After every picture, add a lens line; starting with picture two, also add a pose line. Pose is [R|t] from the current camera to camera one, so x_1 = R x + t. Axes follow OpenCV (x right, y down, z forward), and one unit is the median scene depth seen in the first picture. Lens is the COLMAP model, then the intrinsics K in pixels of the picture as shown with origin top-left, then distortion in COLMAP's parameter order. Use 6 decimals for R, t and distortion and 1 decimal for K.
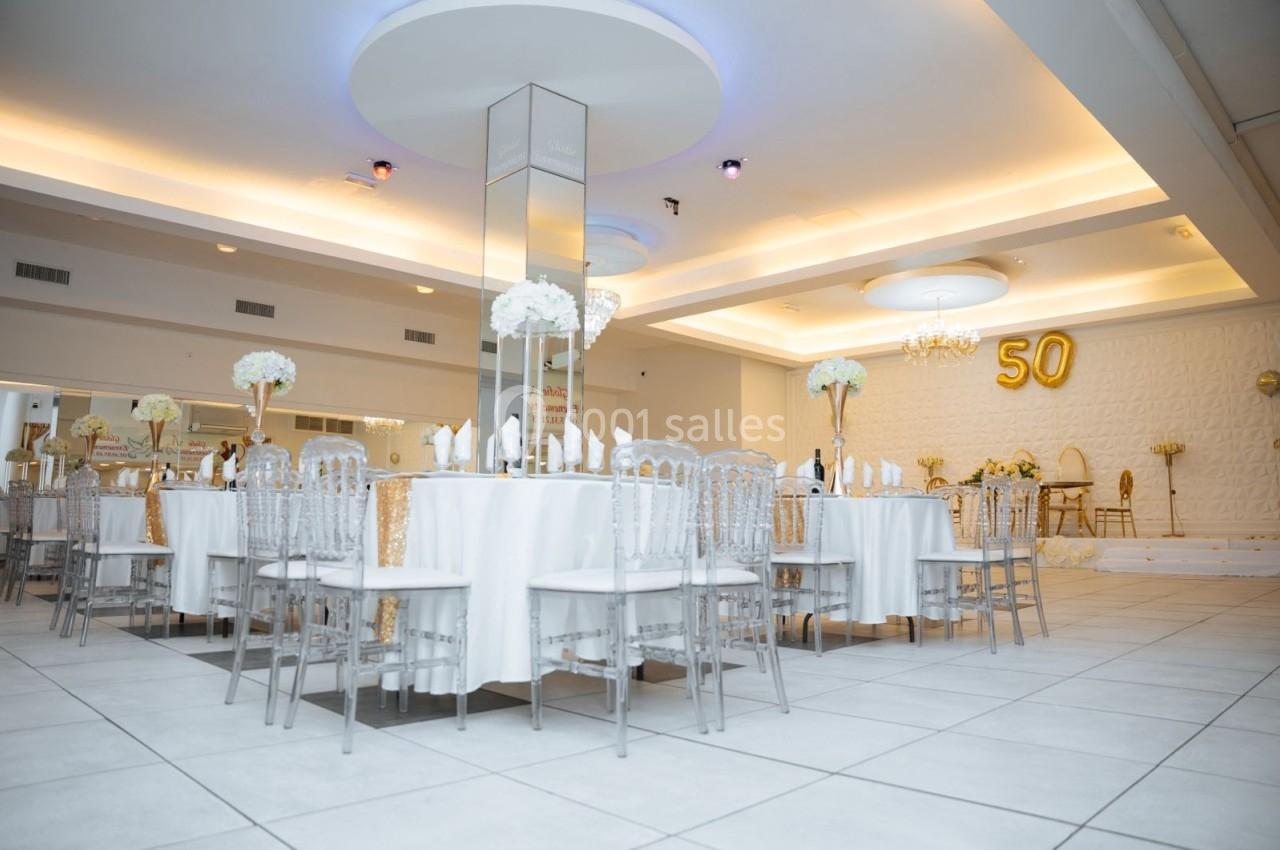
lens RADIAL K [[880.9, 0, 640.0], [0, 880.9, 425.0], [0, 0, 1]] dist [-0.175003, 0.130223]
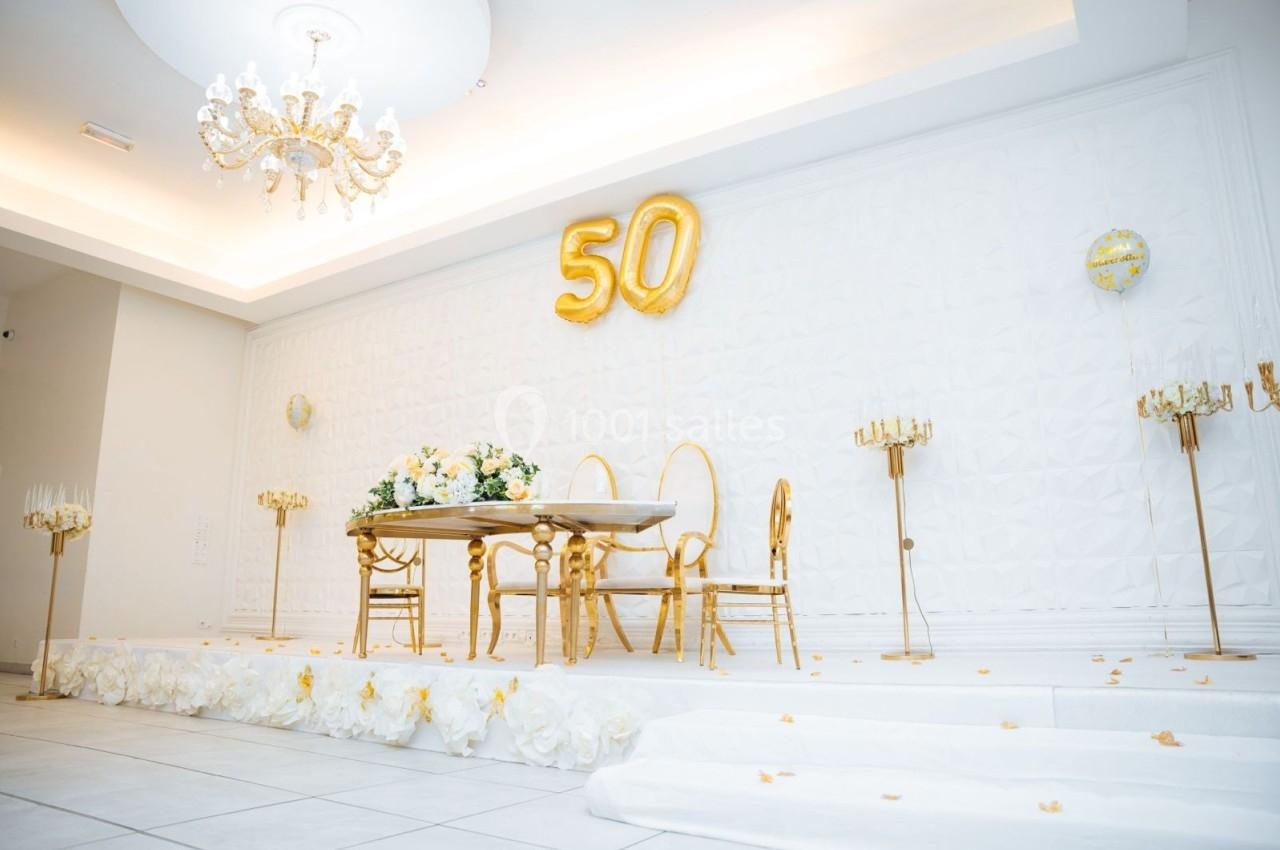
lens RADIAL K [[880.9, 0, 640.0], [0, 880.9, 425.0], [0, 0, 1]] dist [-0.175003, 0.130223]
pose [[0.978376, 0.036850, 0.203525, 0.450292], [-0.015704, 0.994395, -0.104556, 0.072680], [-0.206238, 0.099099, 0.973471, 0.654990]]
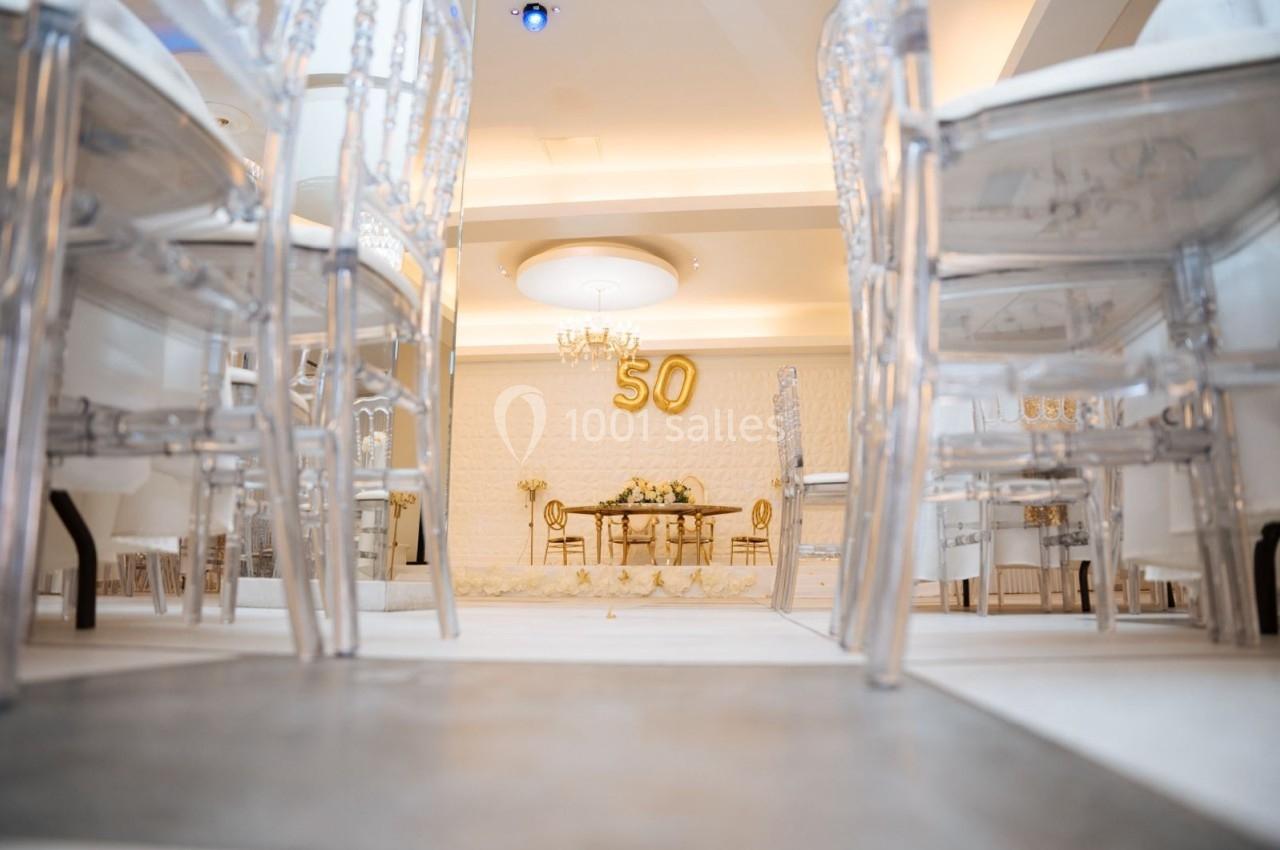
lens RADIAL K [[880.9, 0, 640.0], [0, 880.9, 425.0], [0, 0, 1]] dist [-0.175003, 0.130223]
pose [[0.784490, 0.115390, 0.609312, -0.163640], [-0.068015, 0.992619, -0.100411, 0.081850], [-0.616401, 0.037329, 0.786547, 0.295541]]
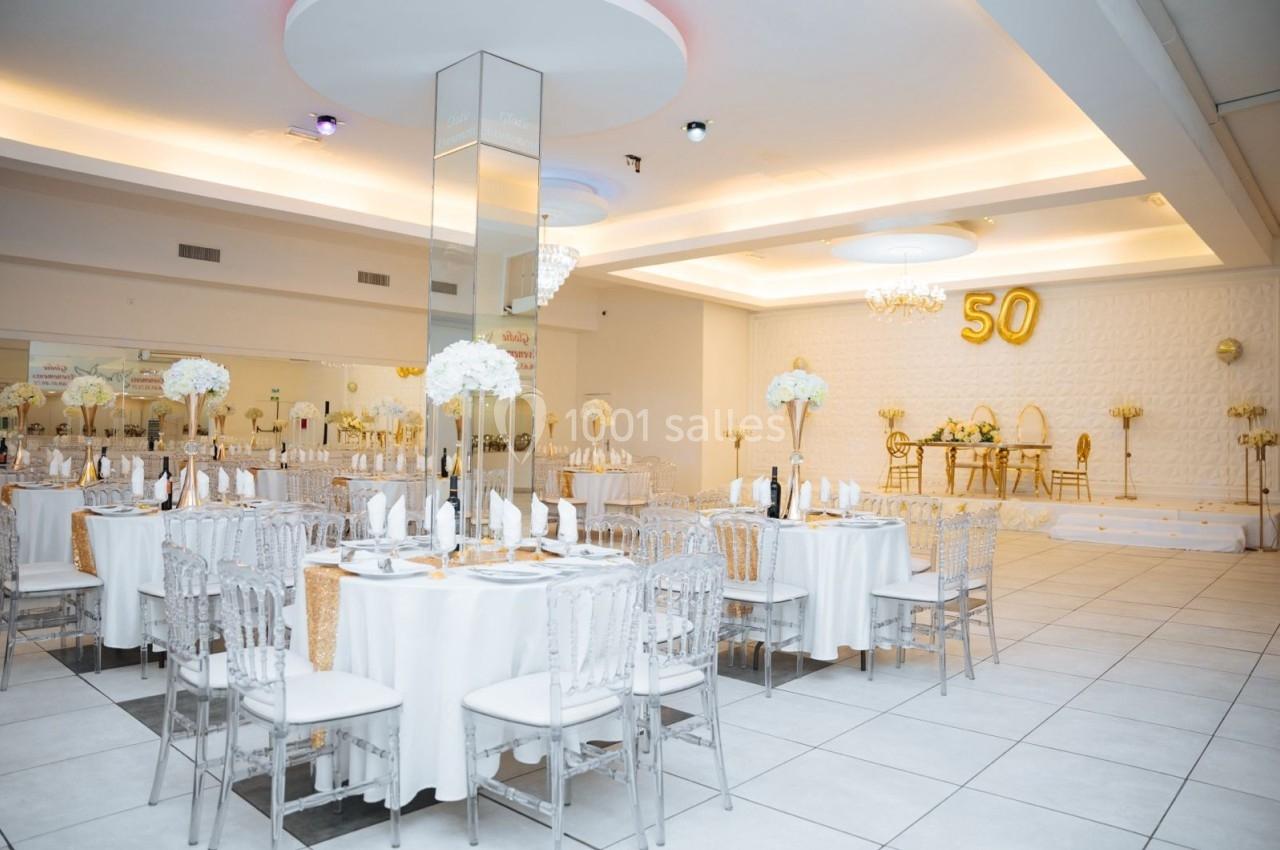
lens RADIAL K [[880.9, 0, 640.0], [0, 880.9, 425.0], [0, 0, 1]] dist [-0.175003, 0.130223]
pose [[0.999045, 0.010963, 0.042302, 0.005351], [-0.015125, 0.994937, 0.099353, -0.049976], [-0.040999, -0.099898, 0.994153, 0.019327]]
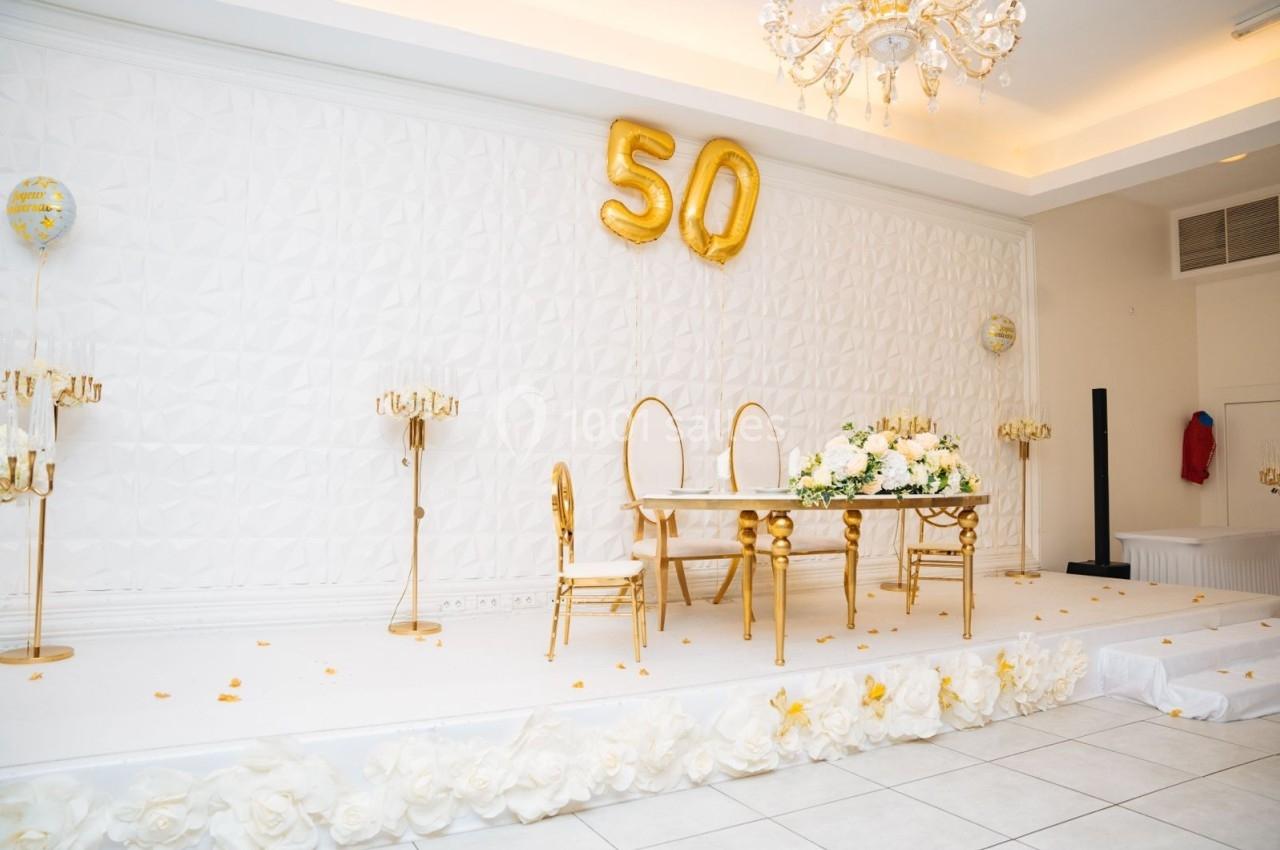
lens RADIAL K [[880.9, 0, 640.0], [0, 880.9, 425.0], [0, 0, 1]] dist [-0.175003, 0.130223]
pose [[0.280568, 0.050209, 0.958520, 0.056510], [-0.110982, 0.993630, -0.019563, 0.060326], [-0.953396, -0.100889, 0.284353, 1.054826]]
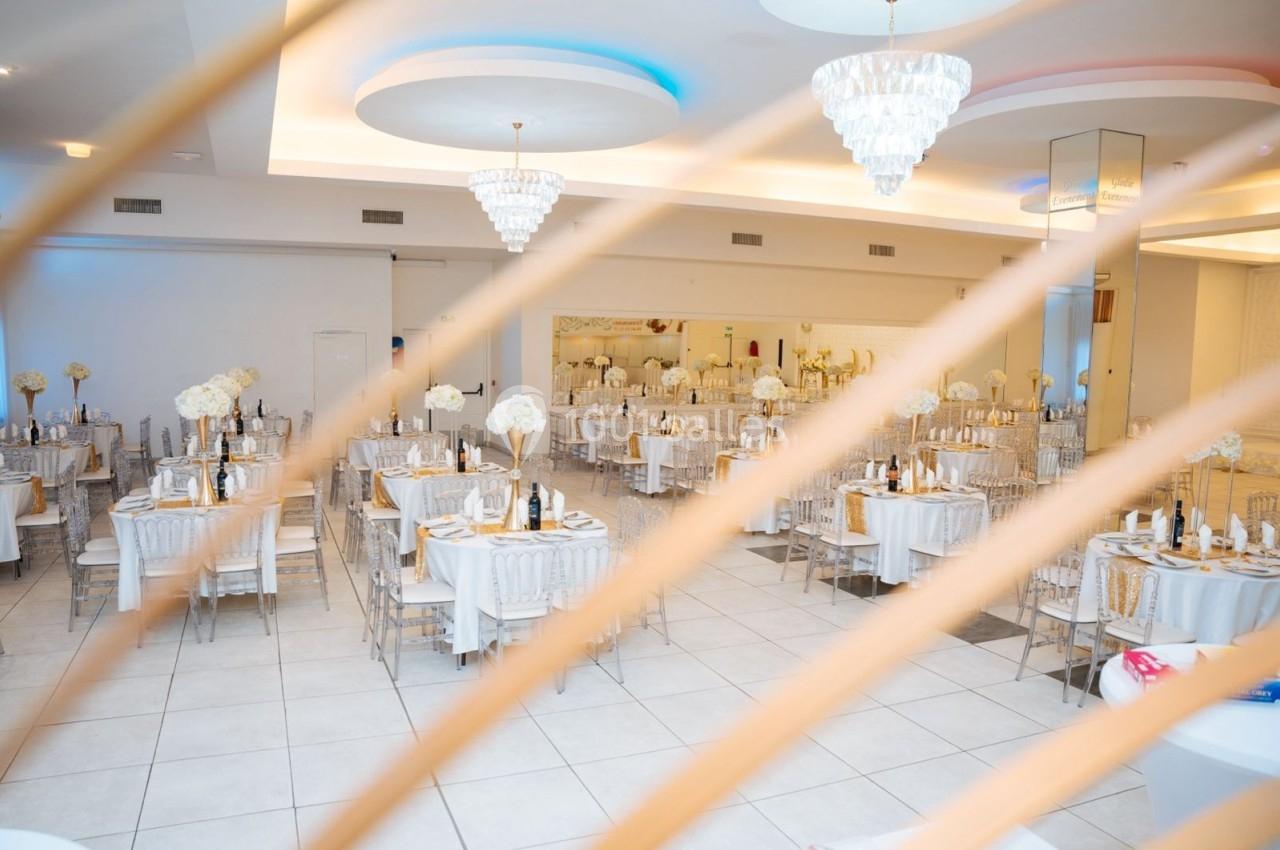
lens RADIAL K [[901.9, 0, 640.0], [0, 901.9, 425.0], [0, 0, 1]] dist [-0.172379, 0.133575]
pose [[0.926690, 0.051359, -0.372302, -0.141603], [0.022304, 0.981358, 0.190892, -0.136475], [0.375165, -0.185202, 0.908268, -0.207358]]
